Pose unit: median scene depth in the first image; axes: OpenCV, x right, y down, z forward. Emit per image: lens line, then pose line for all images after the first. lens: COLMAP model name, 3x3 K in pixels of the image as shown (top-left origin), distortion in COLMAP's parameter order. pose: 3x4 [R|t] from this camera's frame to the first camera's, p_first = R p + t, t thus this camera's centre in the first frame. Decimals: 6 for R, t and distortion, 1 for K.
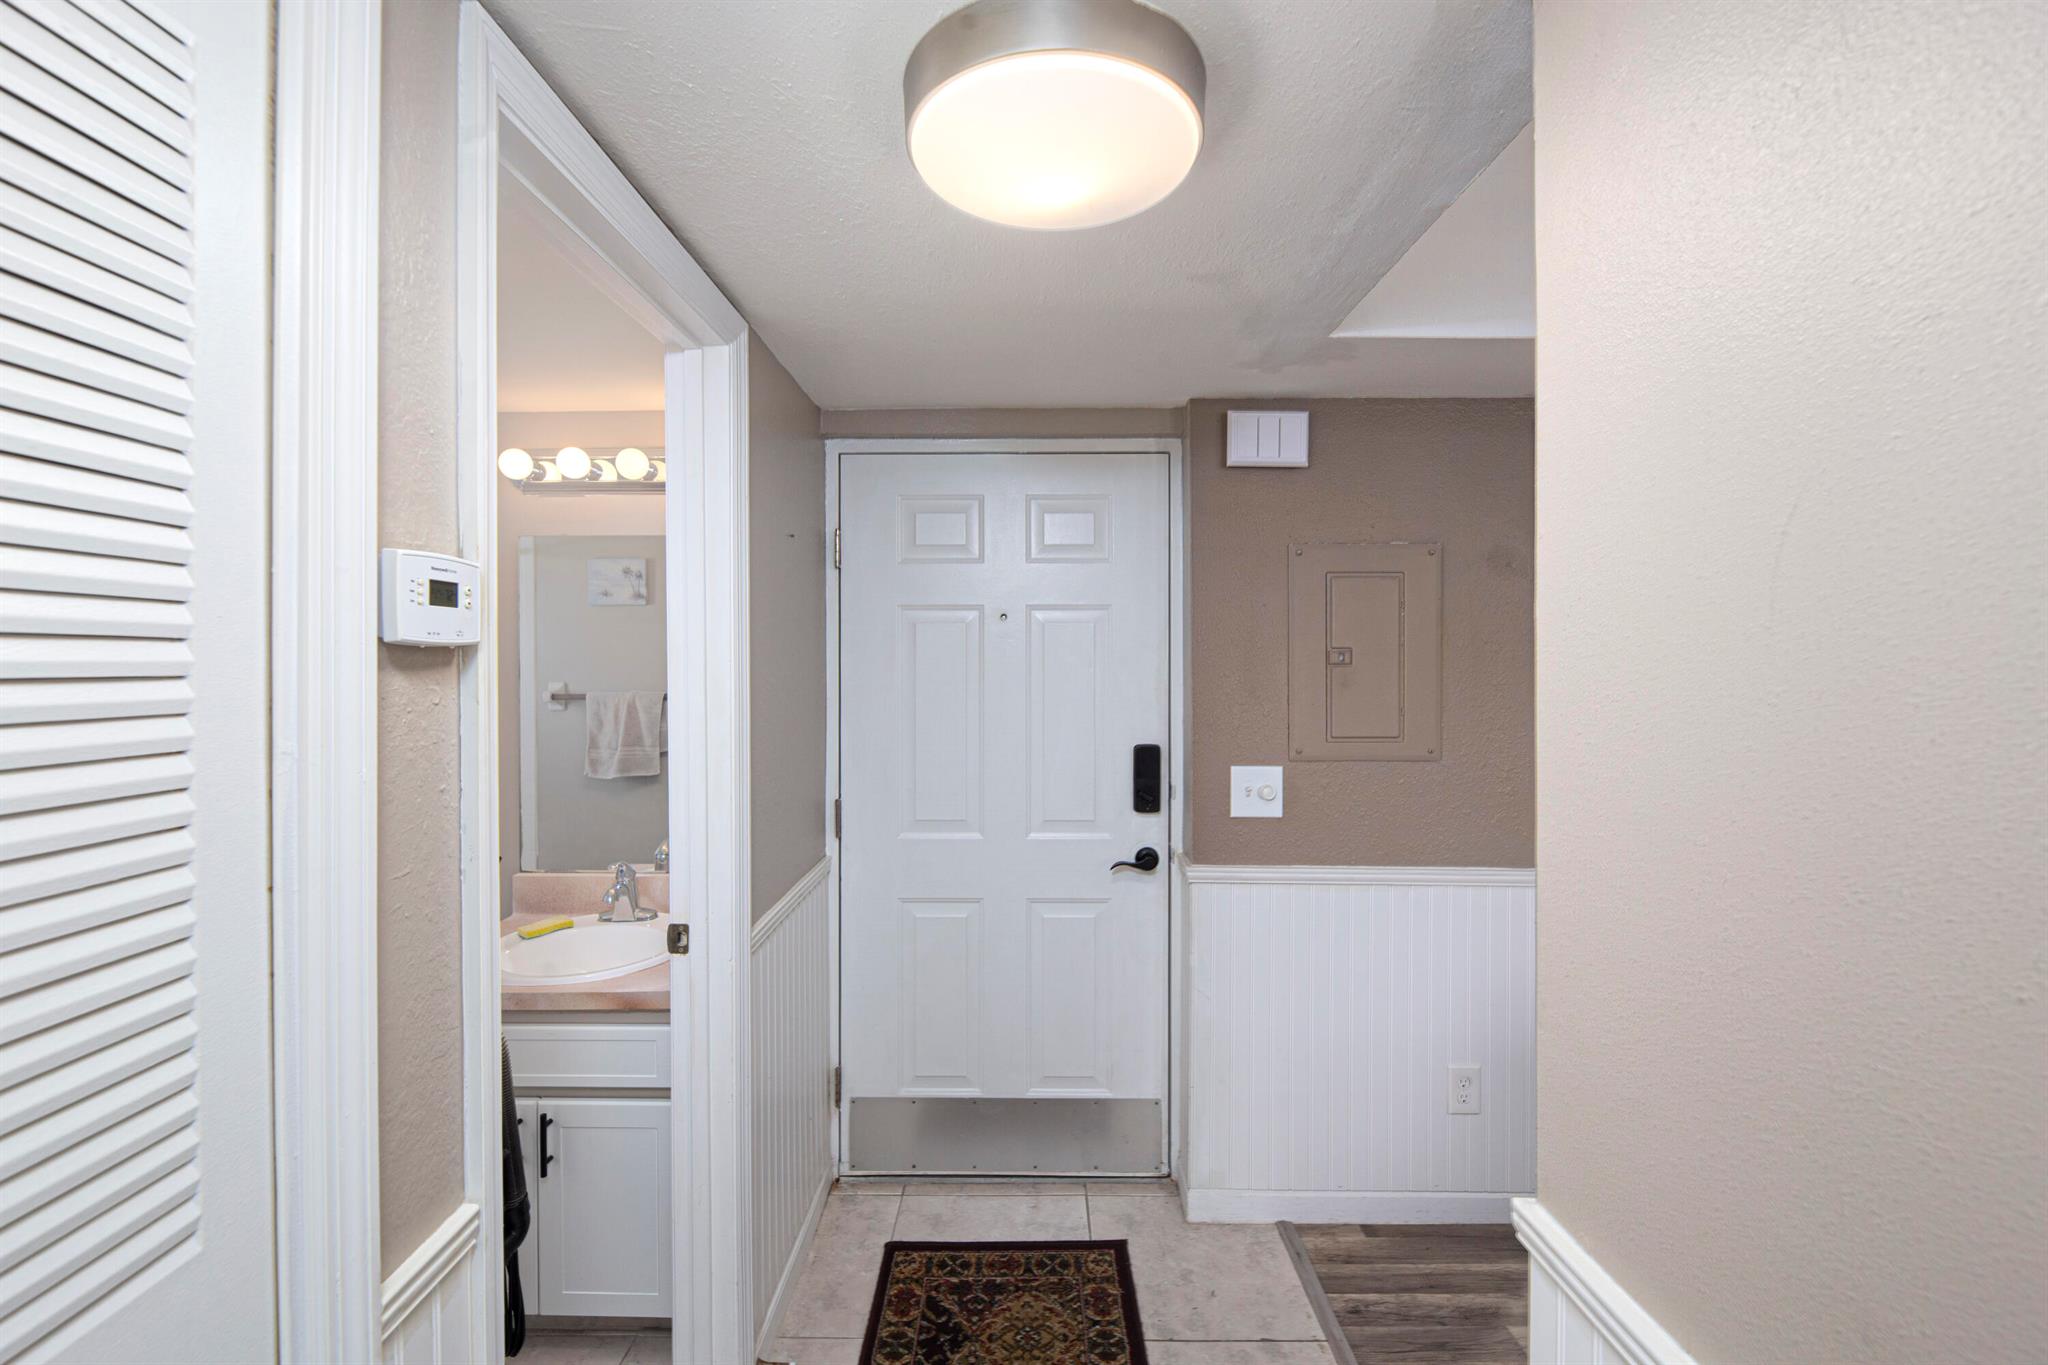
lens RADIAL K [[880.3, 0, 1019.0], [0, 880.3, 657.8], [0, 0, 1]] dist [0.002120, -0.004055]
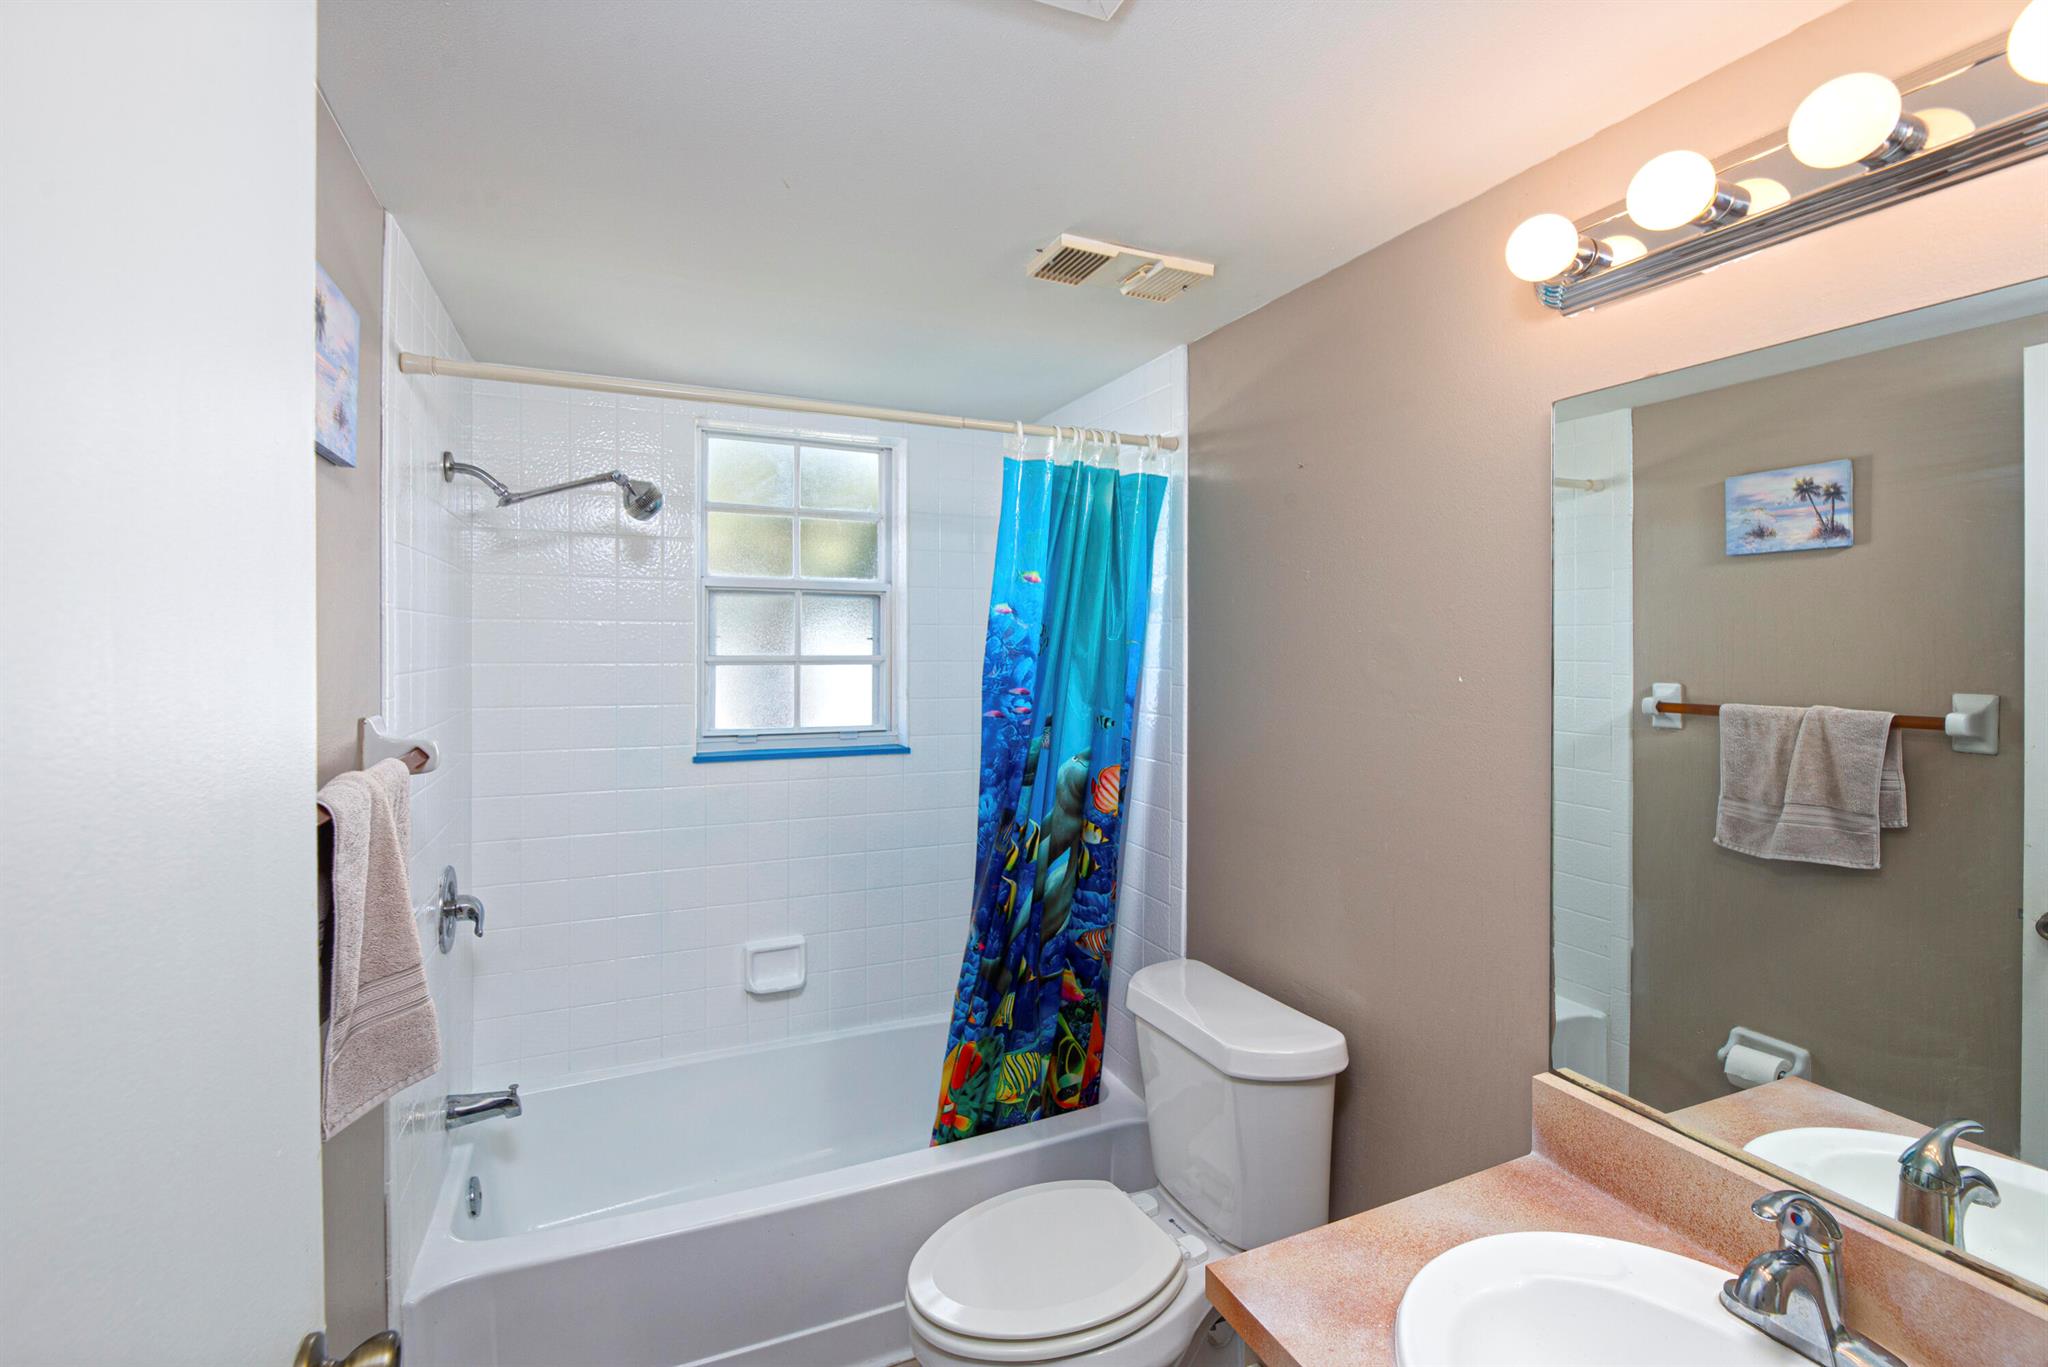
lens RADIAL K [[880.3, 0, 1019.0], [0, 880.3, 658.8], [0, 0, 1]] dist [0.002120, -0.004055]
pose [[0.417812, 0.013039, -0.908440, -0.150334], [-0.001326, 0.999905, 0.013742, 0.001104], [0.908533, -0.004537, 0.417789, 0.323570]]
